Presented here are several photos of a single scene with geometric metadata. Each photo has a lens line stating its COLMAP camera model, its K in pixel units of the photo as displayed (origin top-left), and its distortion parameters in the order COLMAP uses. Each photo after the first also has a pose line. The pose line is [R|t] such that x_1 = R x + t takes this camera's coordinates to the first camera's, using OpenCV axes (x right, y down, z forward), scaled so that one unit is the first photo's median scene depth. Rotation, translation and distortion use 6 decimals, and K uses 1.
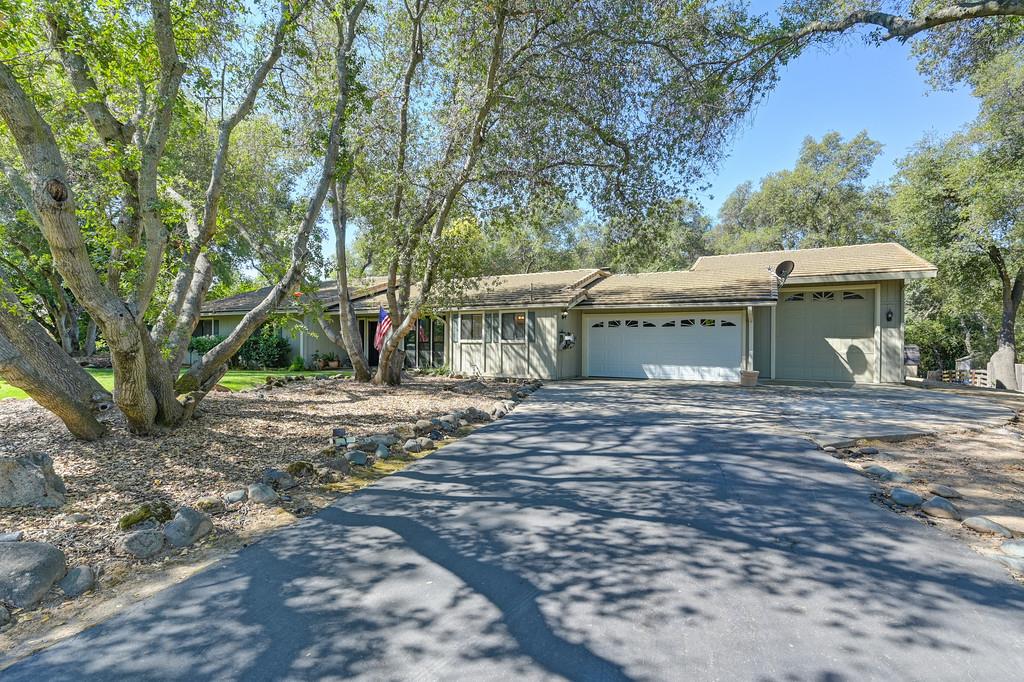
lens RADIAL K [[476.1, 0, 512.0], [0, 476.1, 341.0], [0, 0, 1]] dist [0.001525, 0.000775]
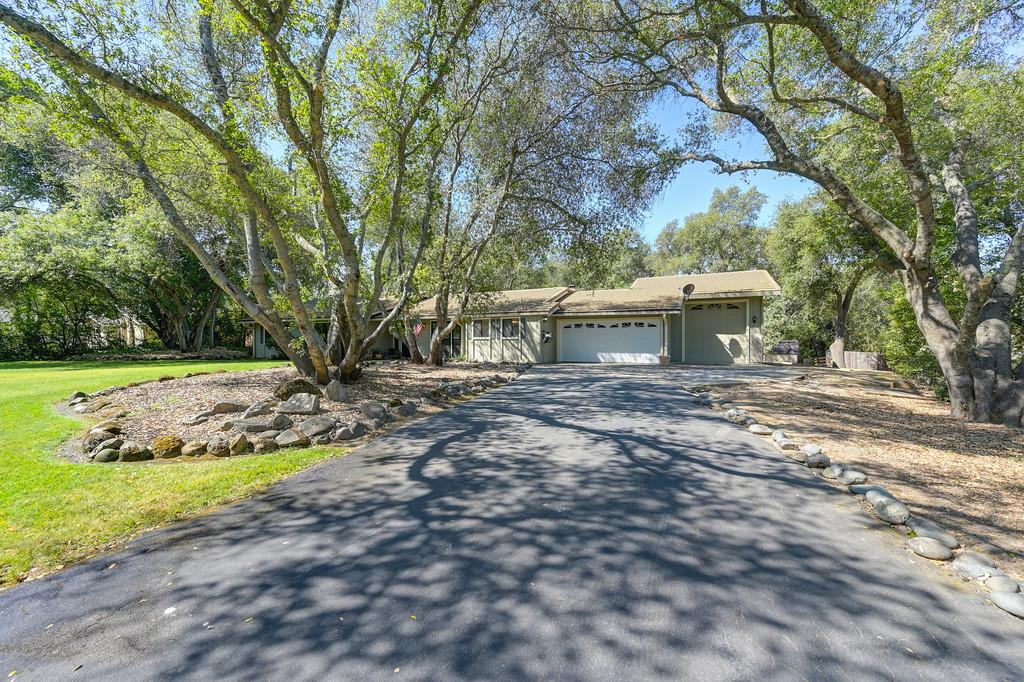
lens RADIAL K [[408.4, 0, 512.0], [0, 408.4, 341.0], [0, 0, 1]] dist [0.001907, 0.000663]
pose [[0.998638, -0.007946, 0.051560, -0.061274], [0.007964, 0.999968, -0.000144, 0.010800], [-0.051558, 0.000554, 0.998670, -0.275009]]
